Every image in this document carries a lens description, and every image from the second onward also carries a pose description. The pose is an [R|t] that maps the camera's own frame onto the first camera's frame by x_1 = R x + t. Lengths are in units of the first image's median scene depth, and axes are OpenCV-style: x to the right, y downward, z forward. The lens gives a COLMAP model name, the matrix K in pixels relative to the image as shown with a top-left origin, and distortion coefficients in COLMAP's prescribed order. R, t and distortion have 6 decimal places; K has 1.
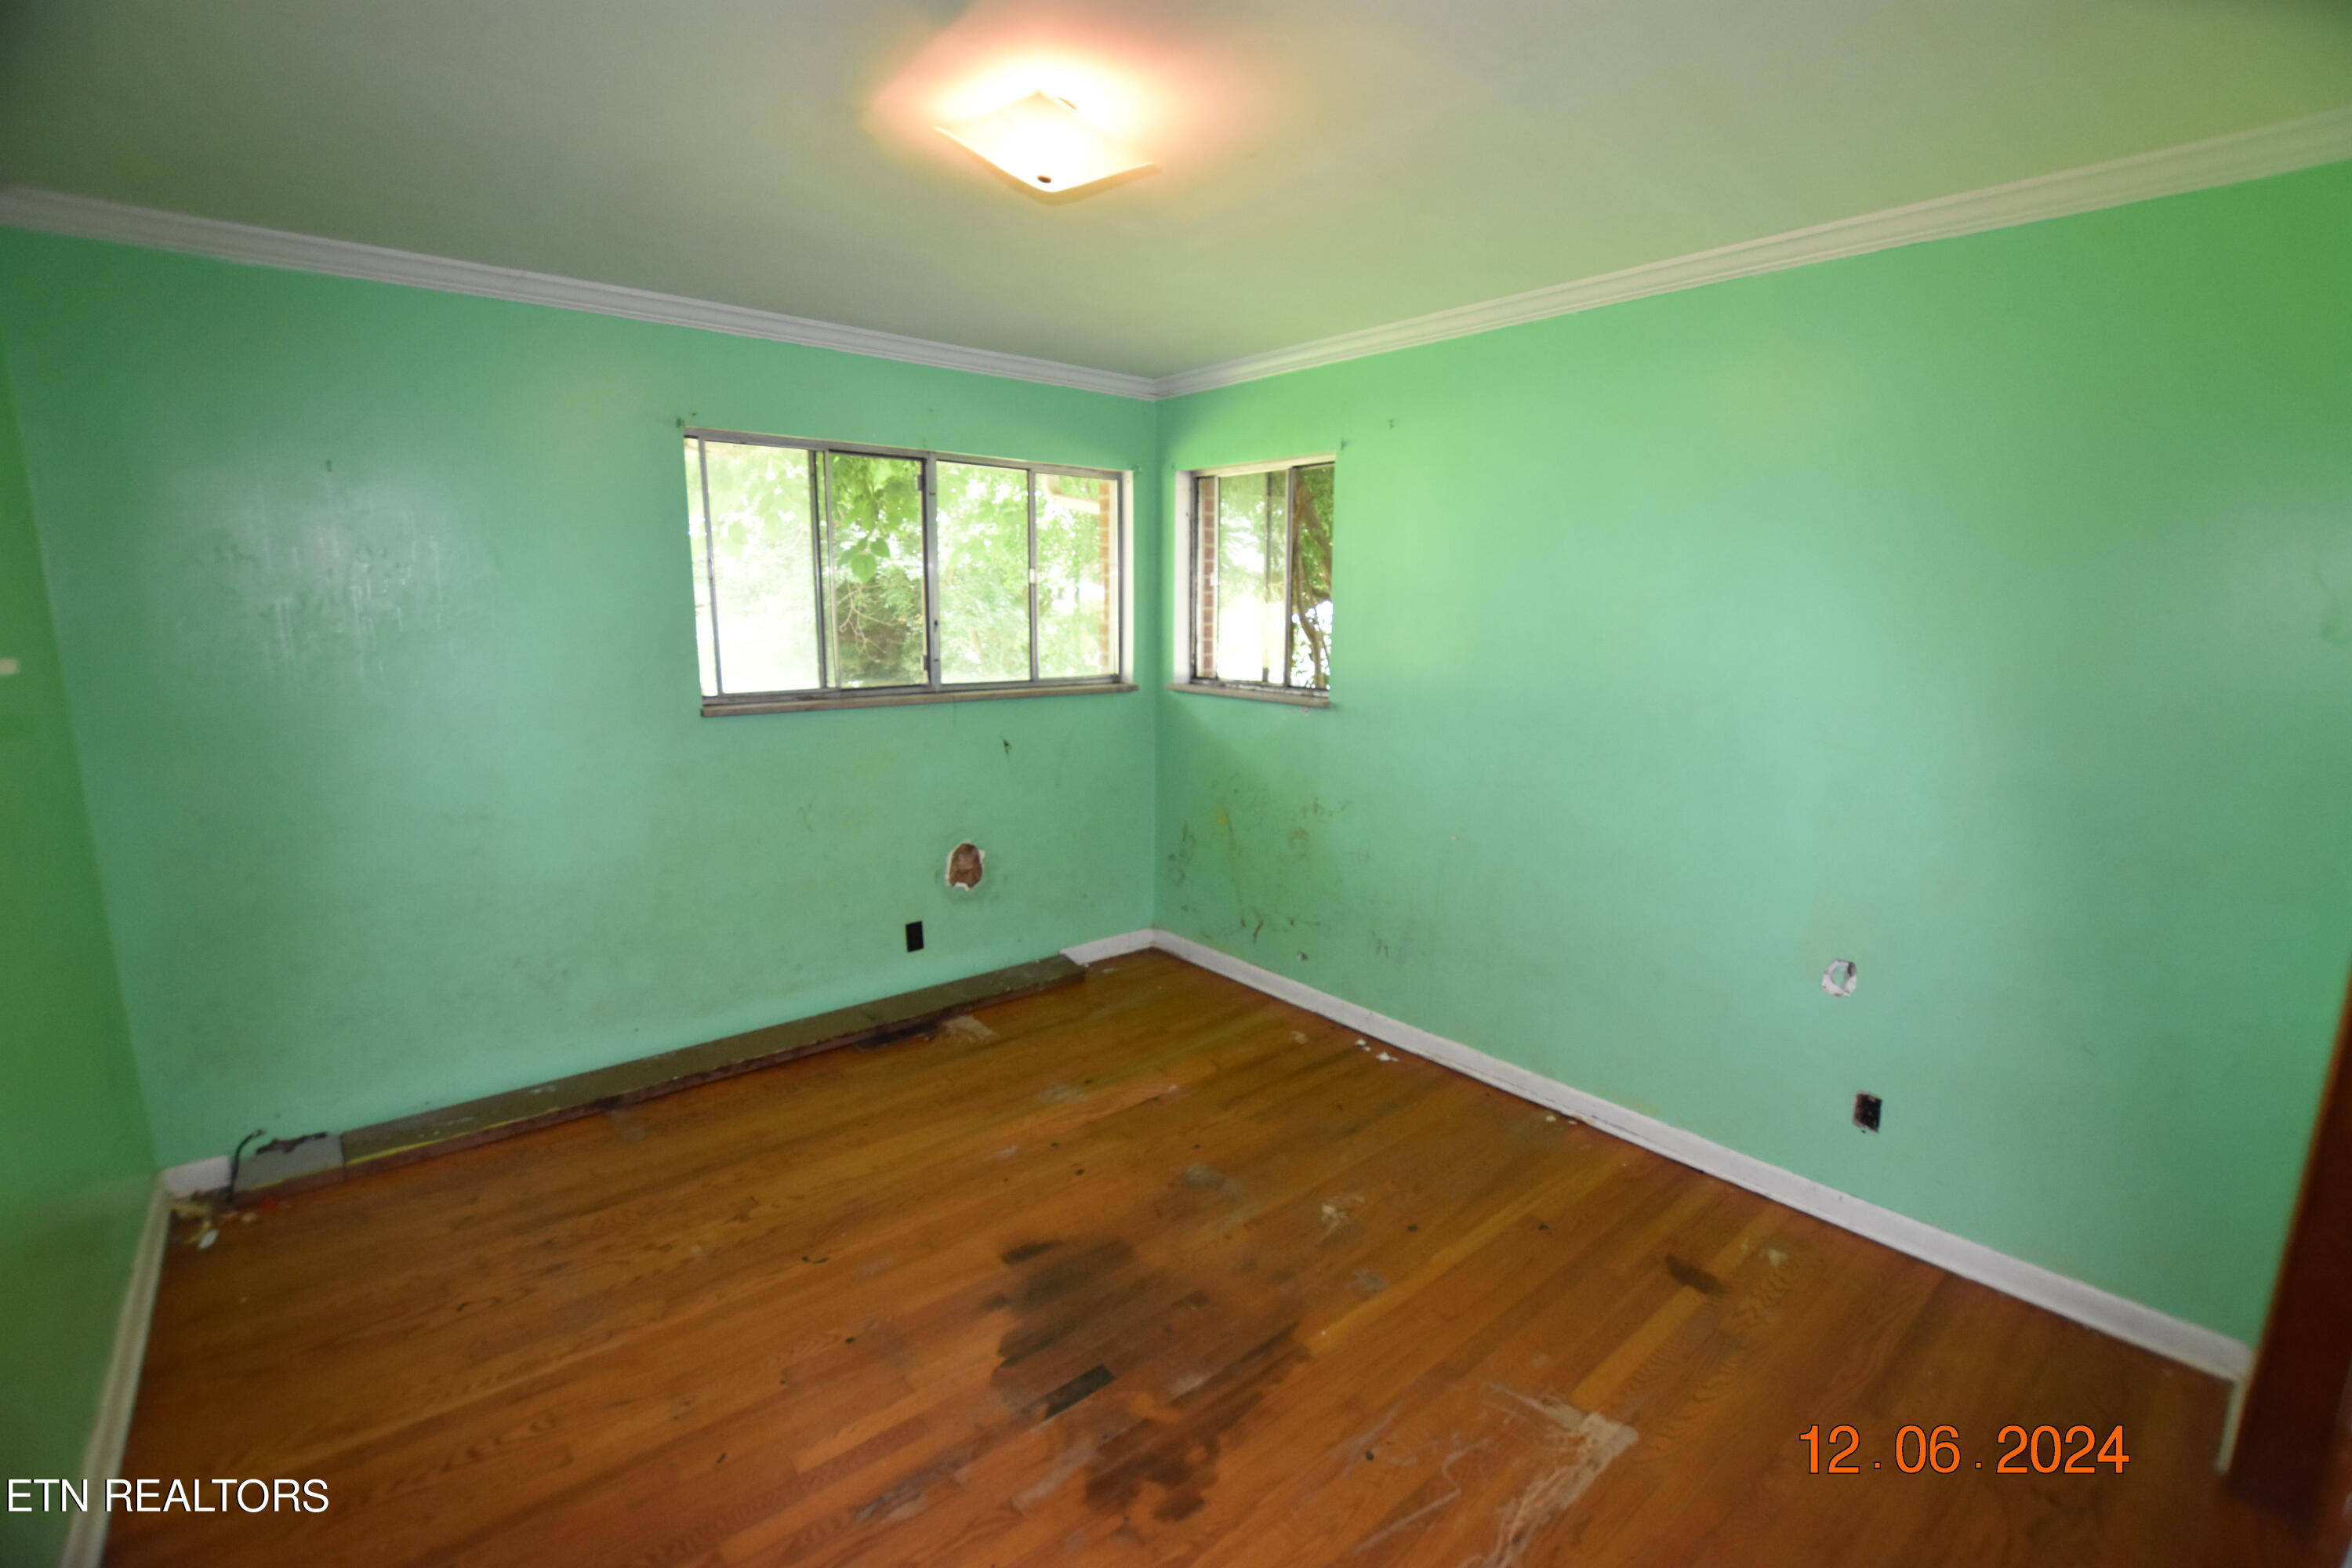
lens RADIAL K [[1036.5, 0, 1190.1], [0, 1036.5, 794.1], [0, 0, 1]] dist [-0.031526, 0.005725]
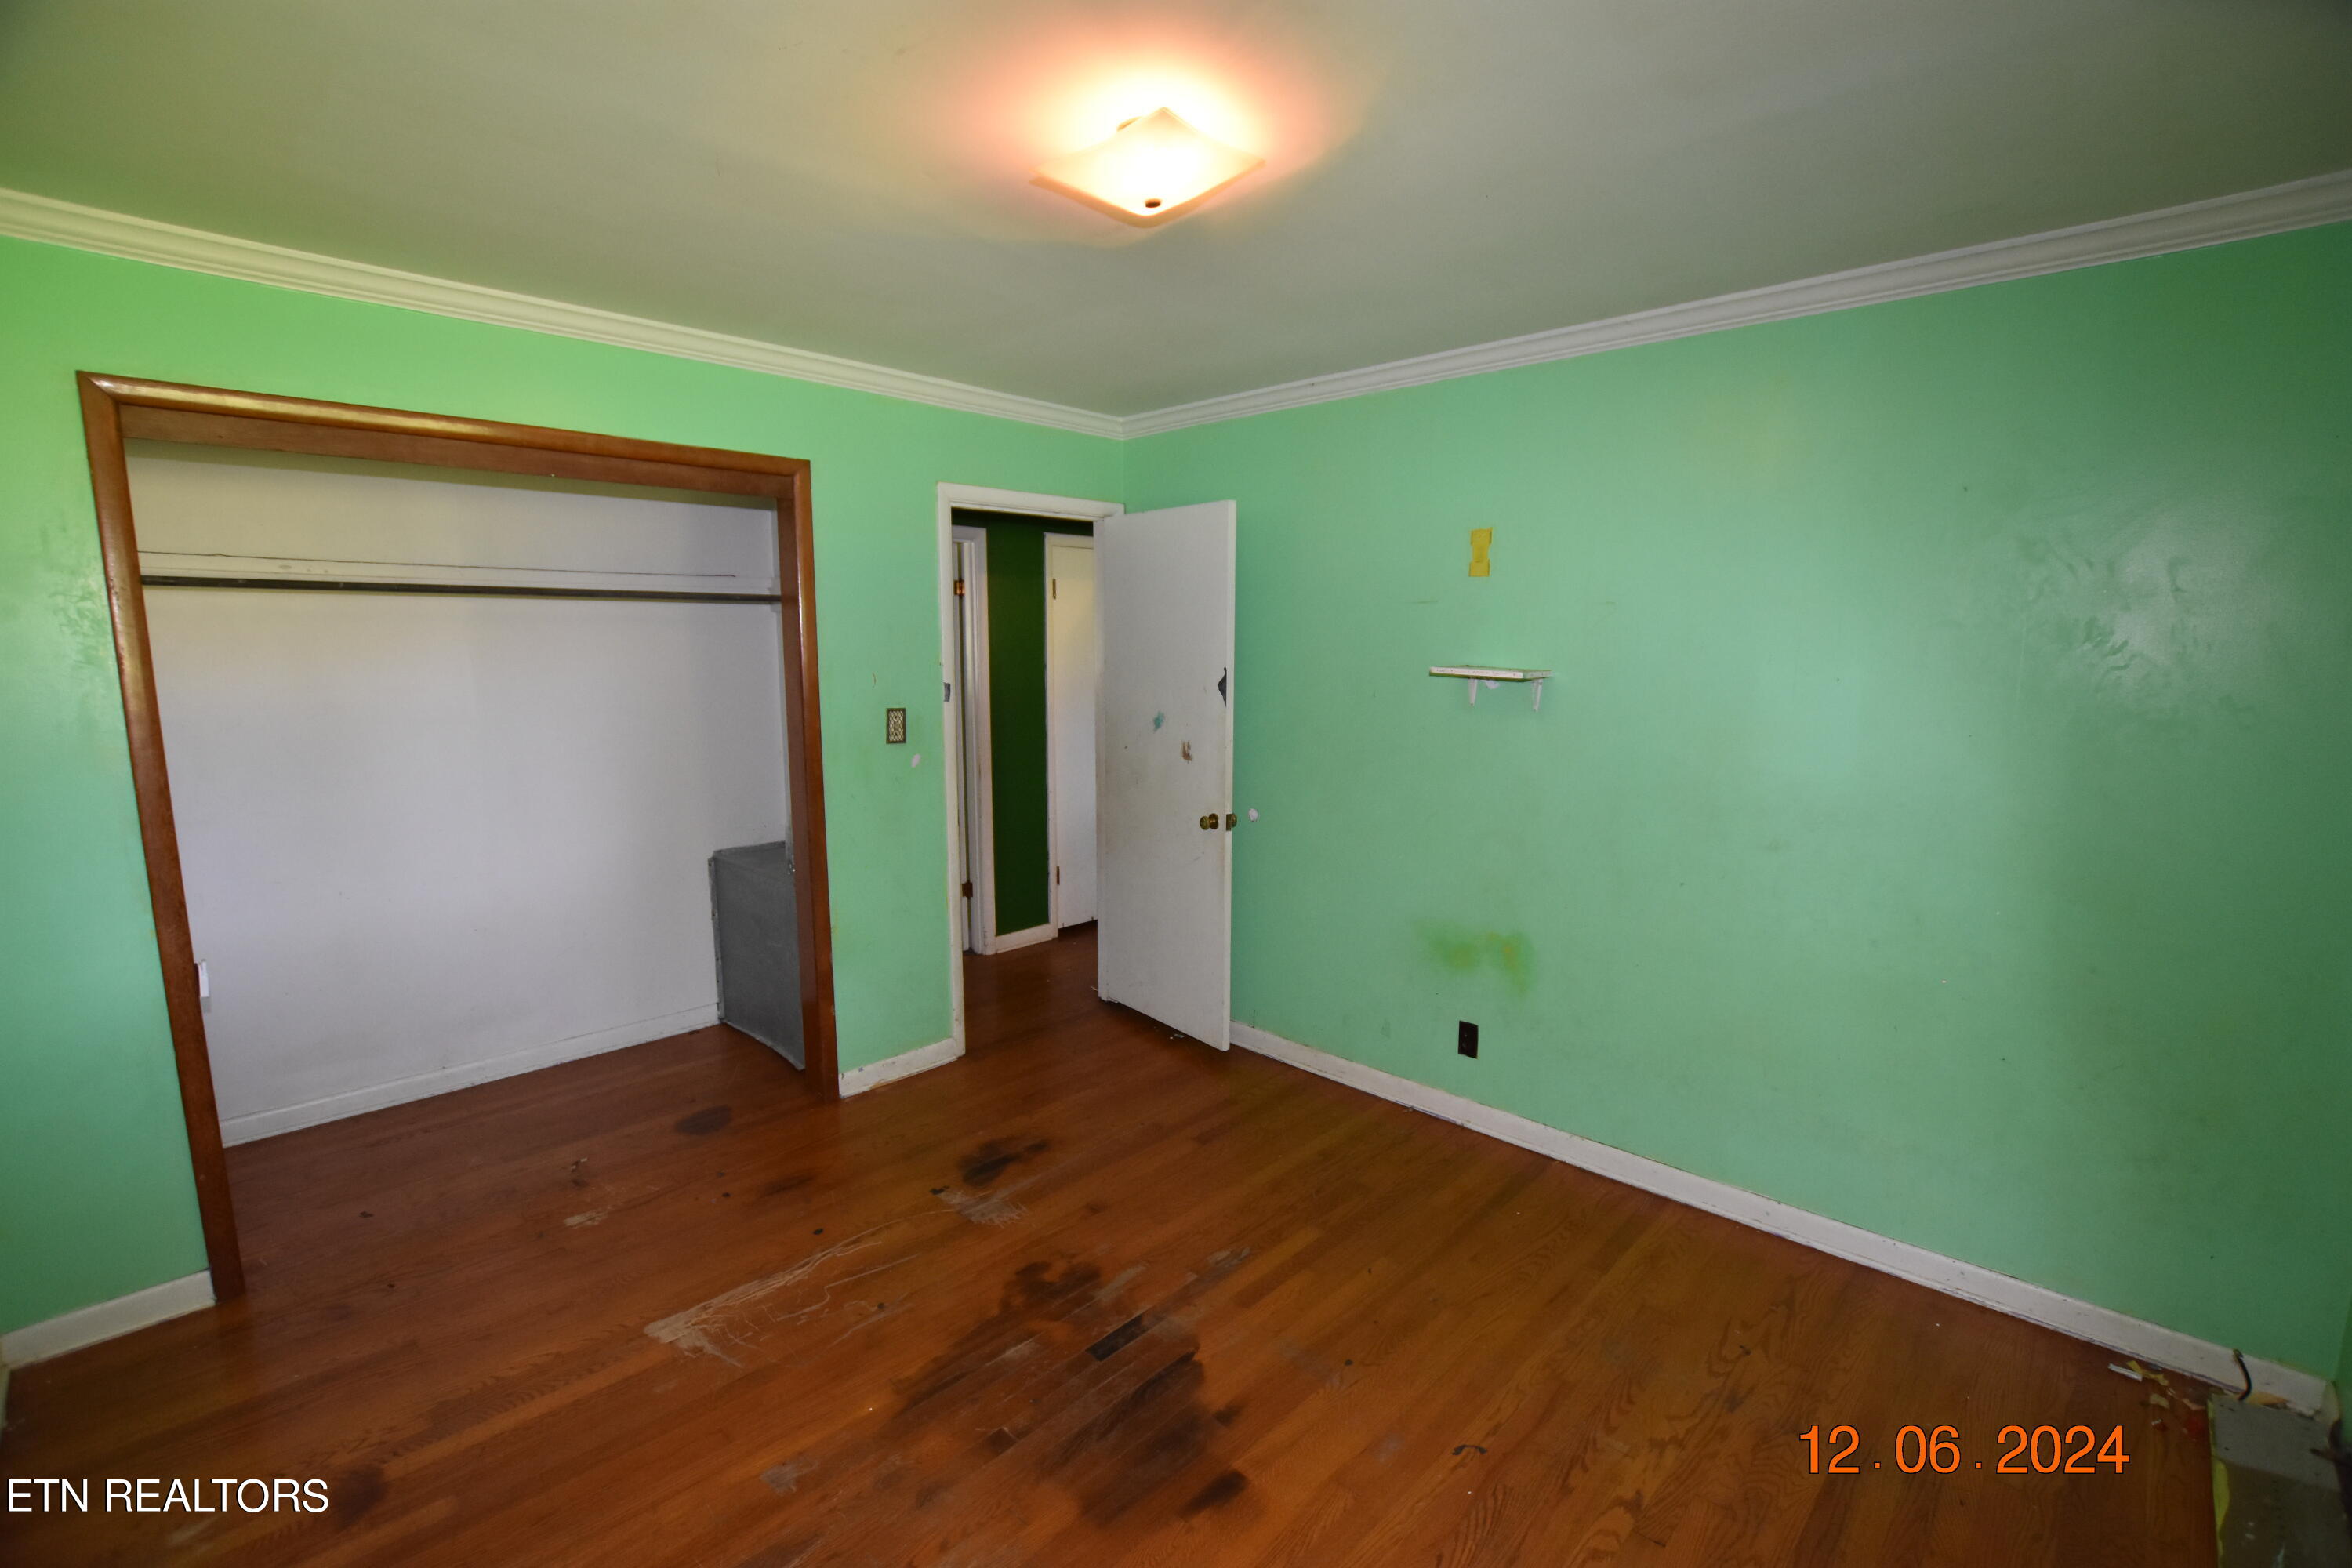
lens RADIAL K [[1036.5, 0, 1190.1], [0, 1036.5, 794.1], [0, 0, 1]] dist [-0.031526, 0.005725]
pose [[-0.994730, -0.002354, -0.102501, -0.049532], [-0.035121, 0.947074, 0.319088, -0.247888], [0.096325, 0.321006, -0.942166, 1.328761]]
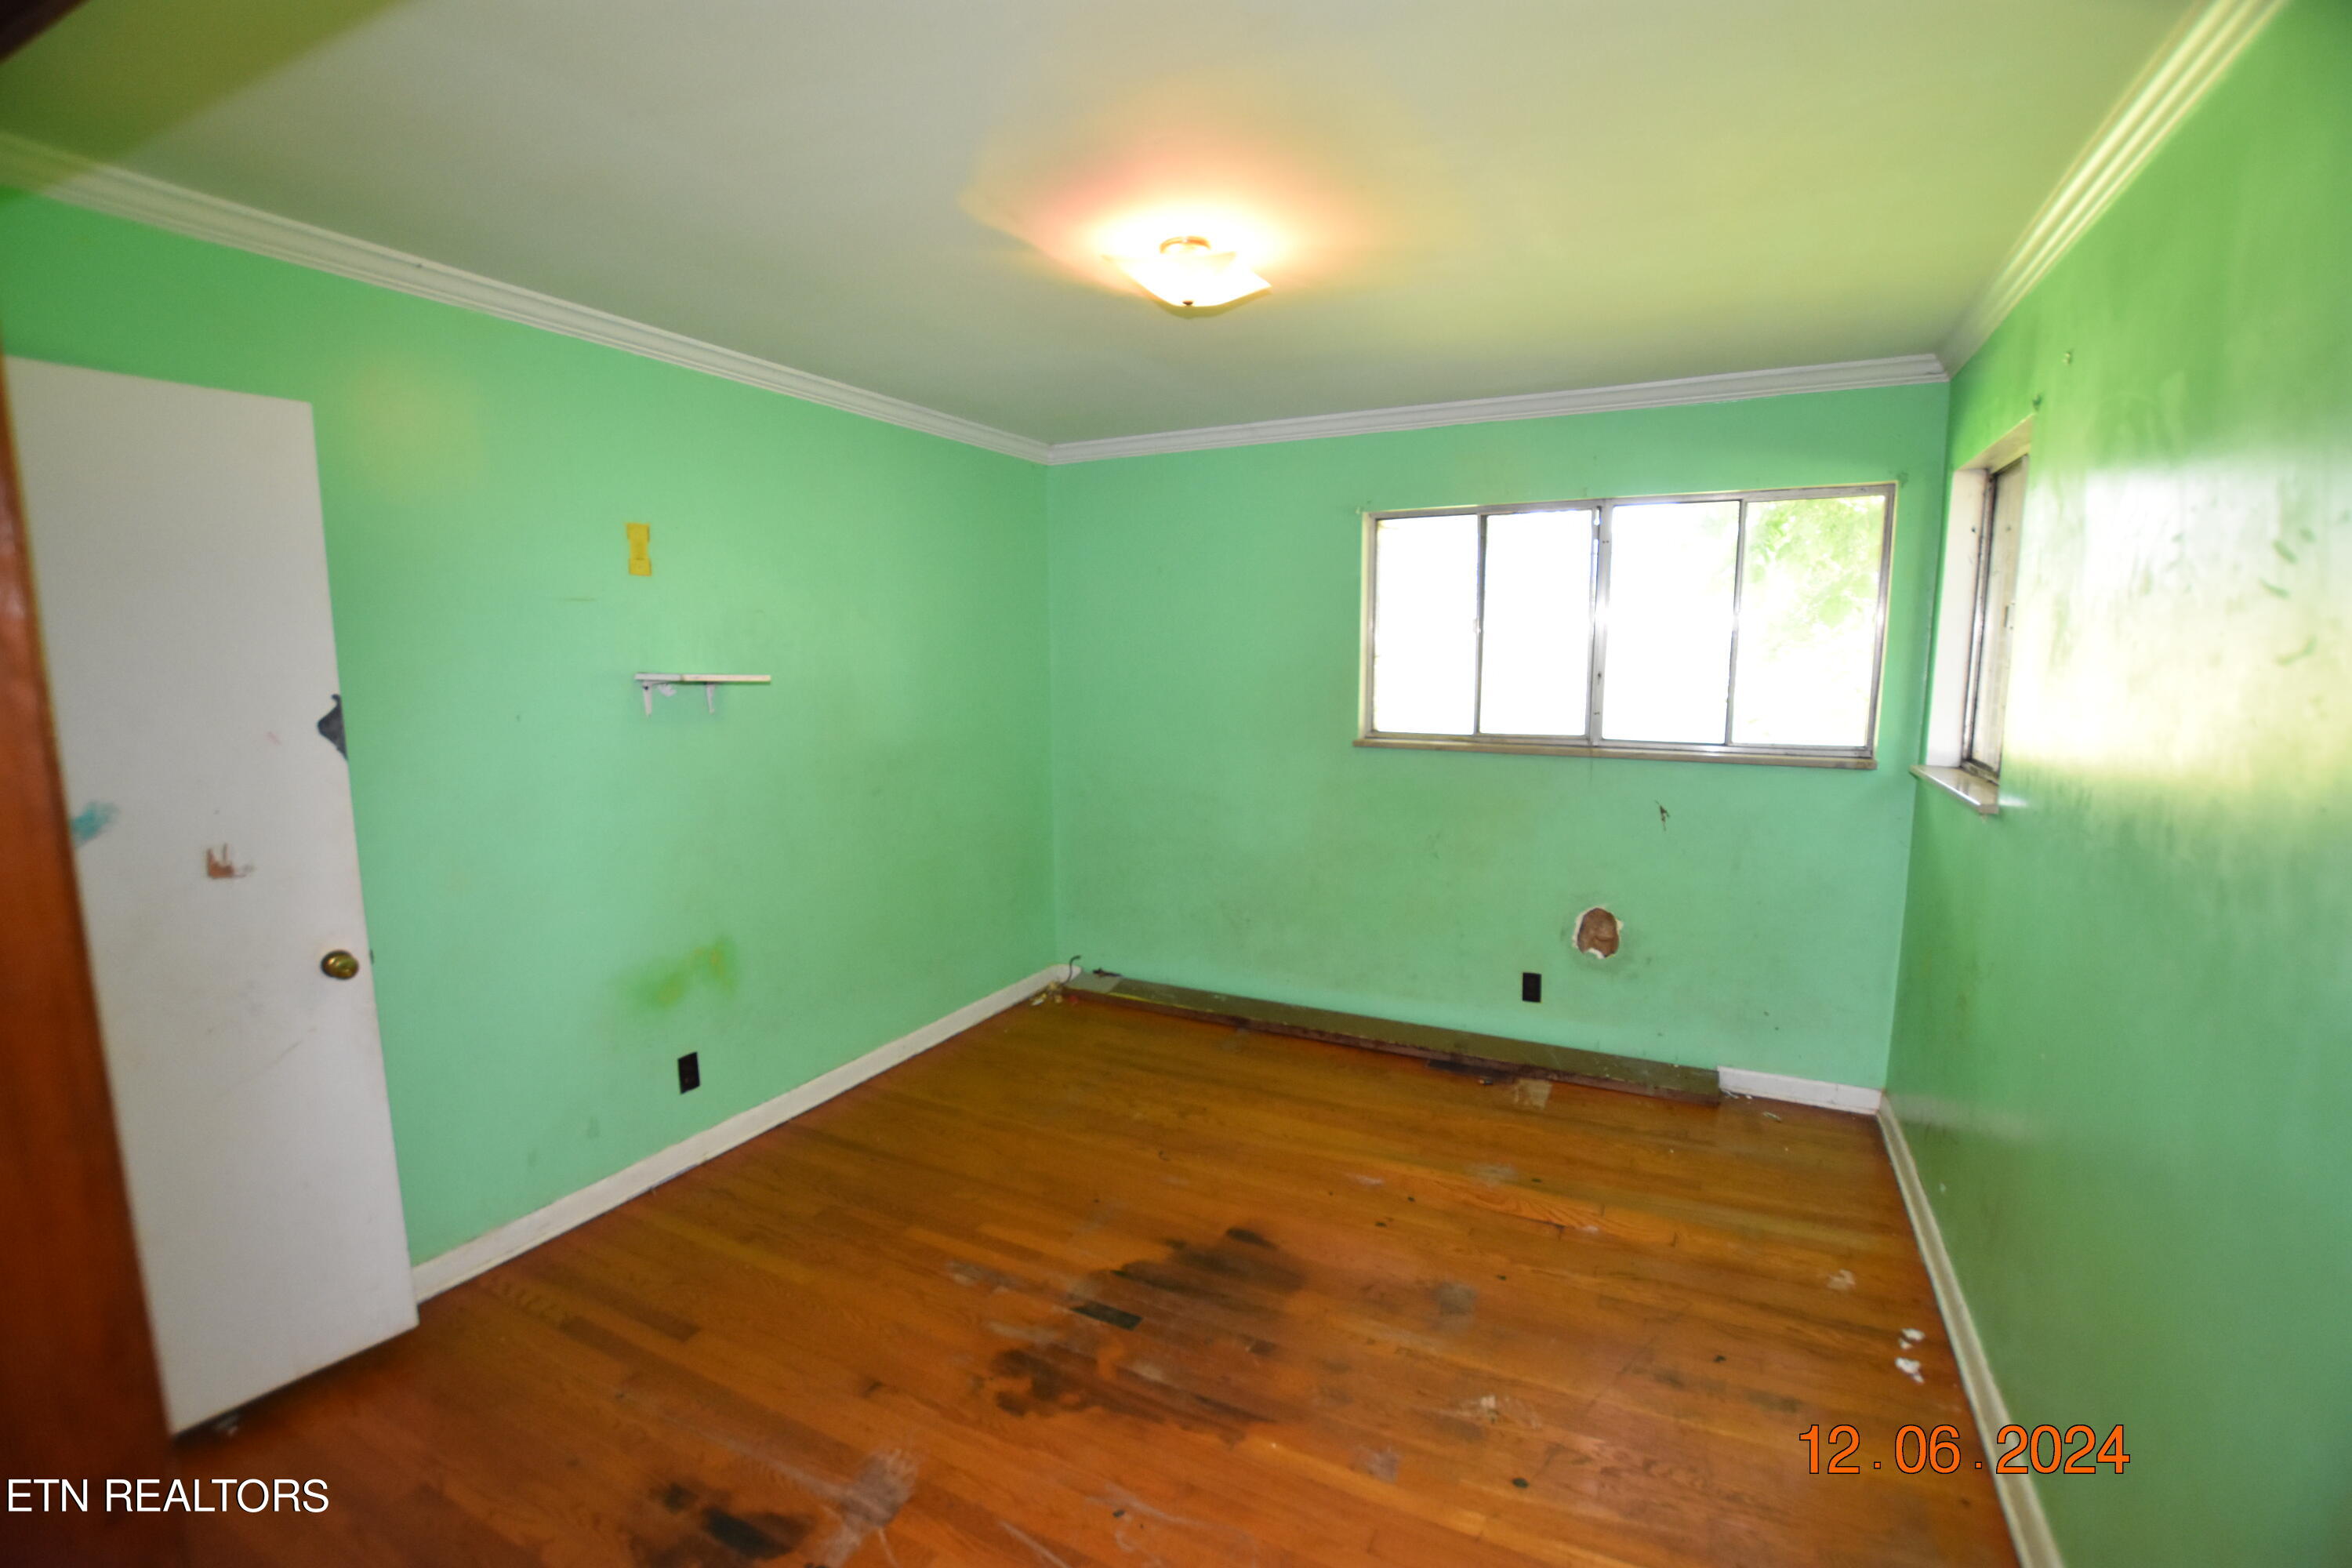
lens RADIAL K [[1036.5, 0, 1190.1], [0, 1036.5, 794.1], [0, 0, 1]] dist [-0.031526, 0.005725]
pose [[0.385142, 0.116147, -0.915519, 0.663912], [-0.162565, 0.985074, 0.056583, -0.064605], [0.908426, 0.127039, 0.398275, 0.380907]]
